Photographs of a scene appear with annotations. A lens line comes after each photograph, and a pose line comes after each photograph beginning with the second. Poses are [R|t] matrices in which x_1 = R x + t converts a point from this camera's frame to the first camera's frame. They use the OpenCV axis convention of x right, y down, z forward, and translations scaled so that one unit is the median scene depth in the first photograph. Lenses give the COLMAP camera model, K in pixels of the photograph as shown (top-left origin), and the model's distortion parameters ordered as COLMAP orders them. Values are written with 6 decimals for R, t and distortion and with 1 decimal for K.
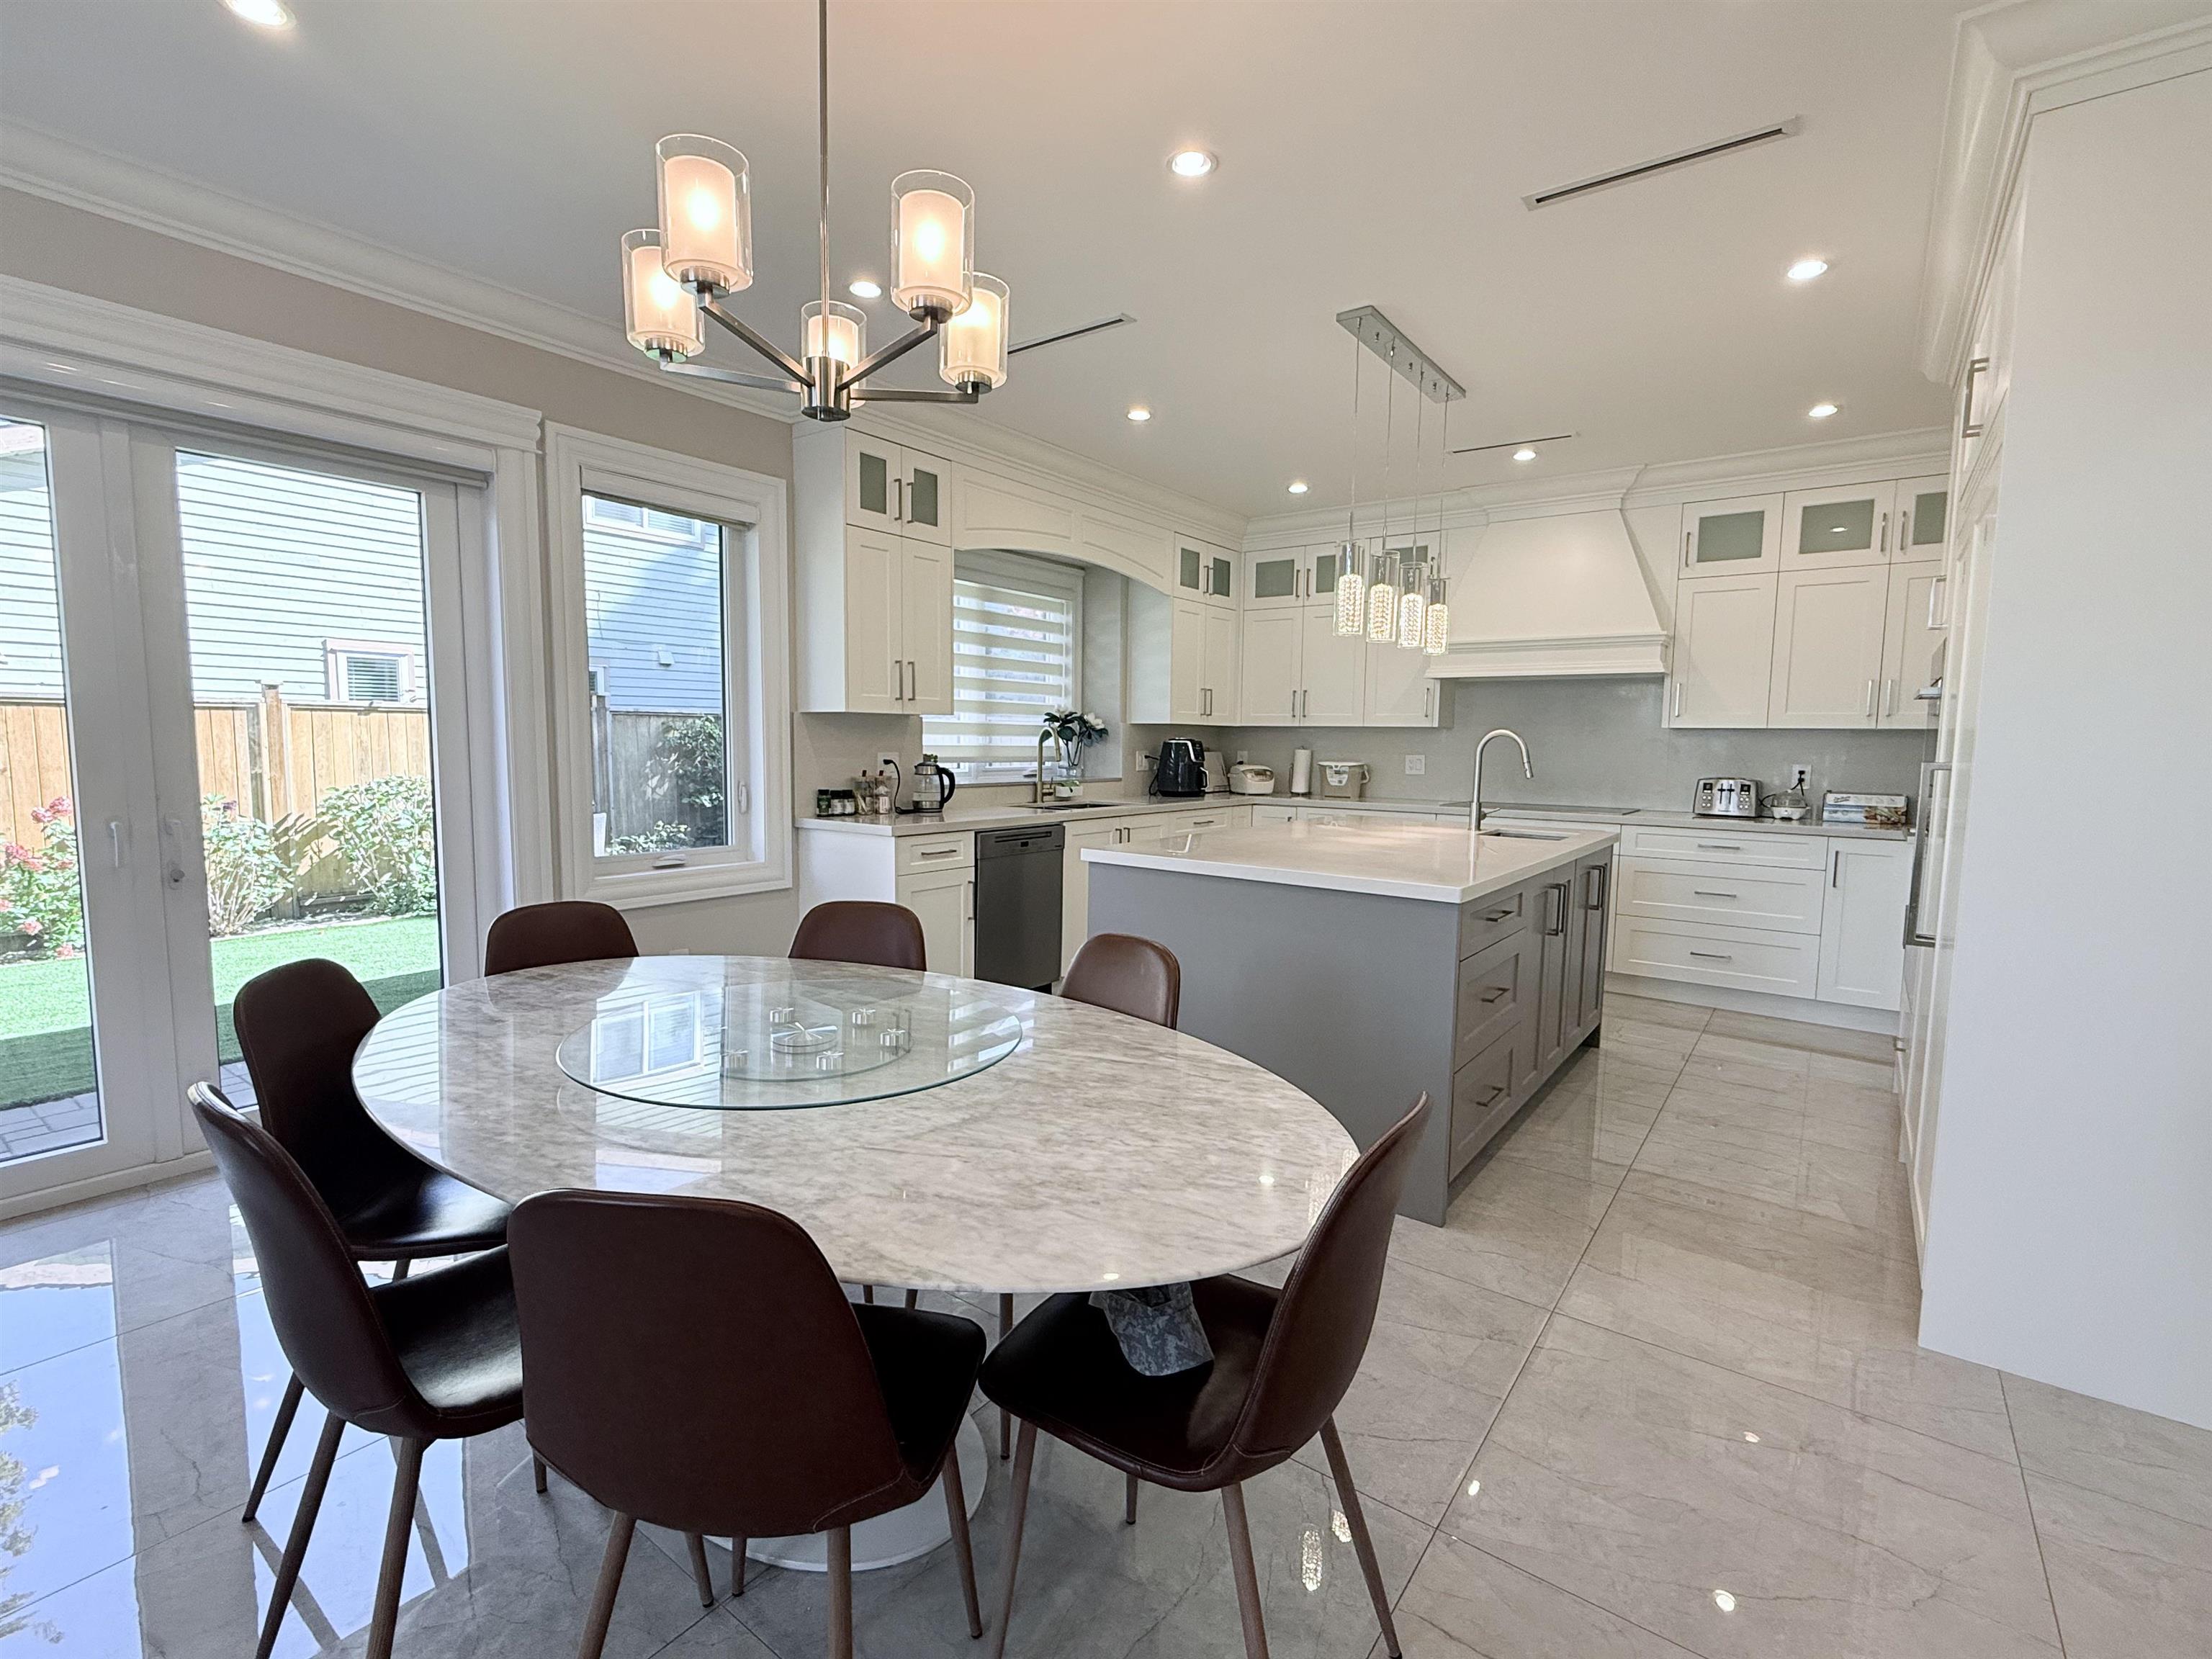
lens RADIAL K [[1038.7, 0, 1091.5], [0, 1038.7, 824.9], [0, 0, 1]] dist [0.000677, -0.000086]
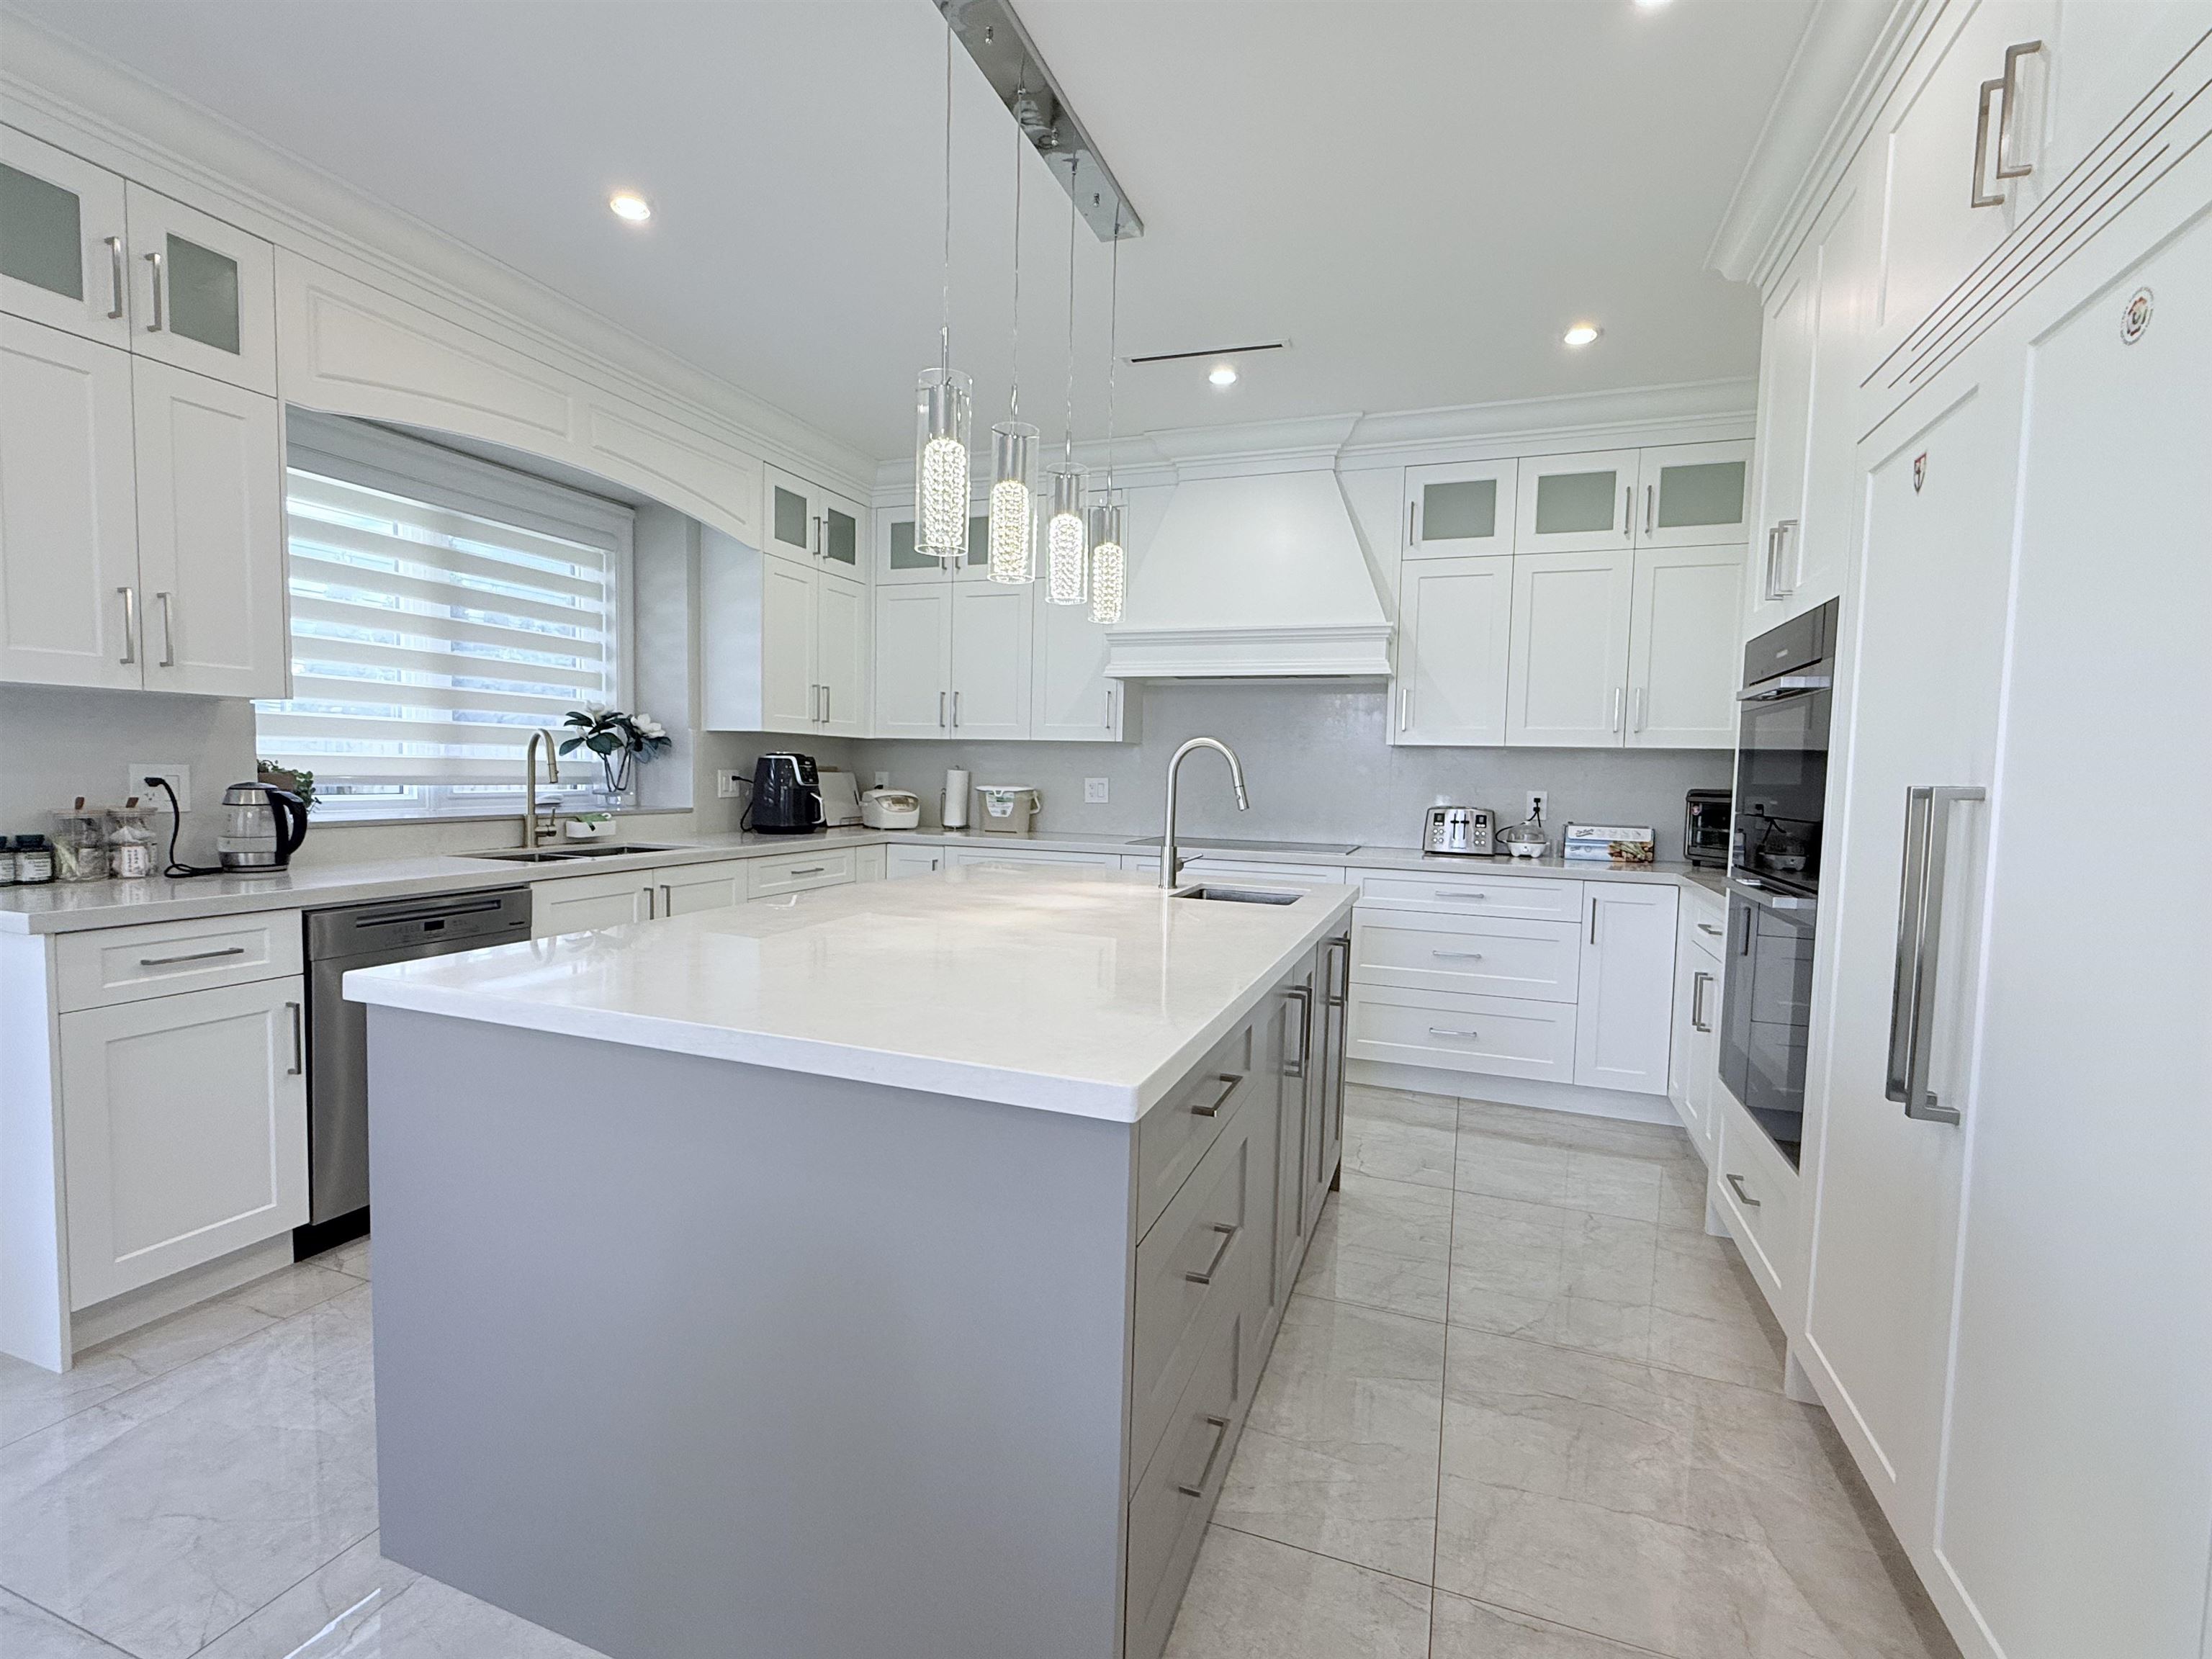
lens RADIAL K [[1038.7, 0, 1091.5], [0, 1038.7, 824.9], [0, 0, 1]] dist [0.000677, -0.000086]
pose [[0.961408, -0.007009, 0.275039, 0.104098], [0.013757, 0.999650, -0.022615, -0.015604], [-0.274784, 0.025526, 0.961167, 0.278685]]
